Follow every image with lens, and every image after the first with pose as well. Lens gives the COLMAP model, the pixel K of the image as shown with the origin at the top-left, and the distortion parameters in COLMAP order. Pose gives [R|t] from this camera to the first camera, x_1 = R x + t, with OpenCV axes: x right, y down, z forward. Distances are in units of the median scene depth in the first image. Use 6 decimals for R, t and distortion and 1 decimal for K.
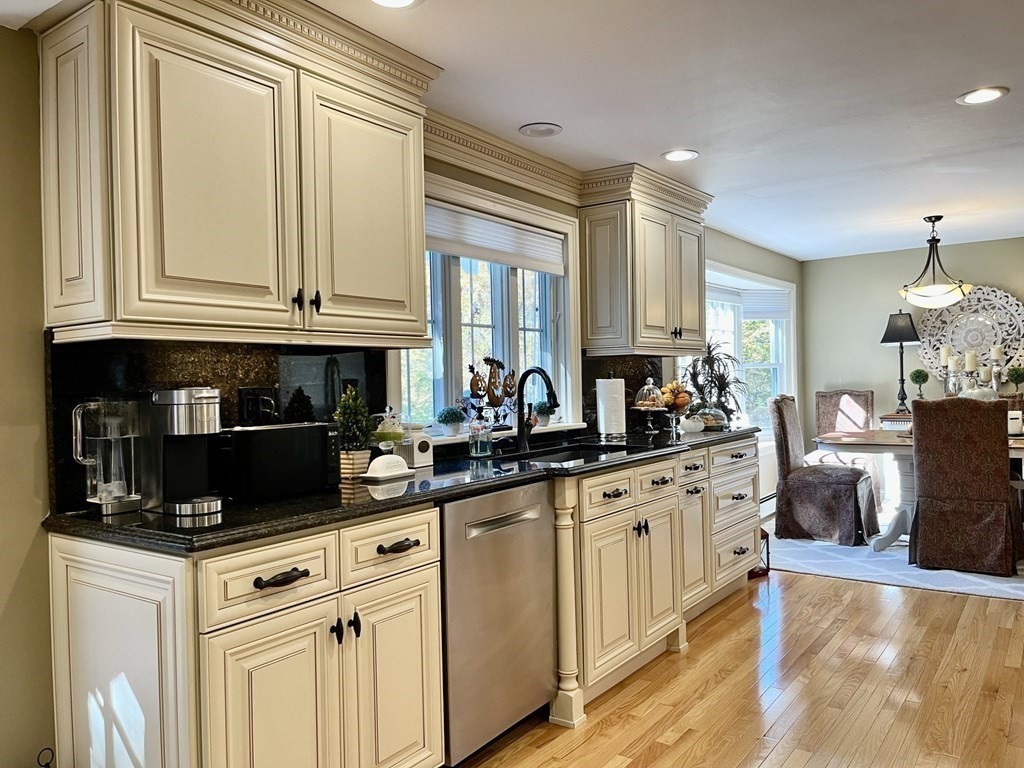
lens RADIAL K [[782.7, 0, 511.5], [0, 782.7, 377.0], [0, 0, 1]] dist [0.028302, -0.035265]
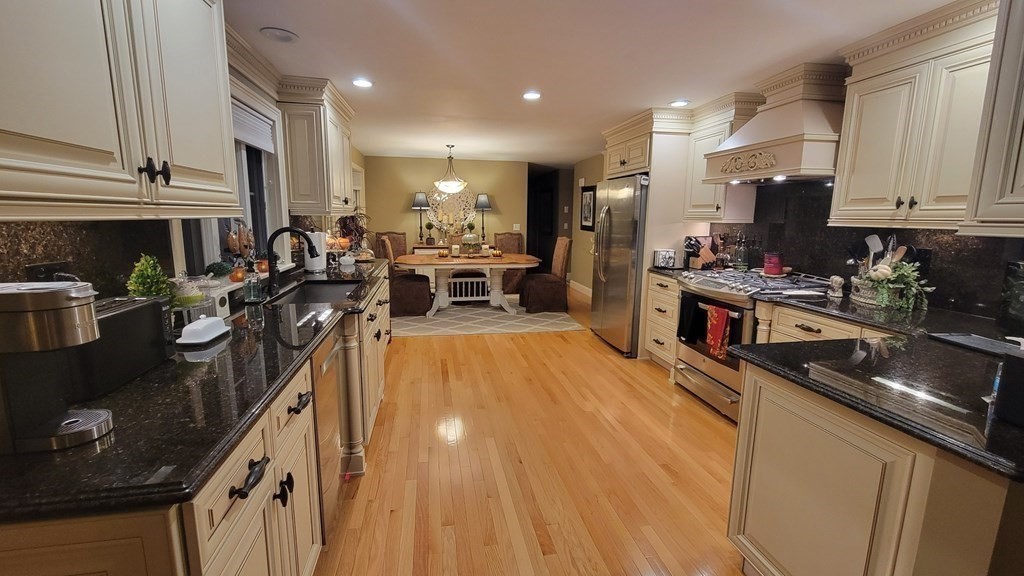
lens RADIAL K [[418.8, 0, 506.8], [0, 418.8, 285.3], [0, 0, 1]] dist [-0.011951, -0.000133]
pose [[0.689441, -0.083980, 0.719457, -0.275845], [-0.038057, 0.987685, 0.151759, -0.045553], [-0.723342, -0.132009, 0.677754, 0.299355]]
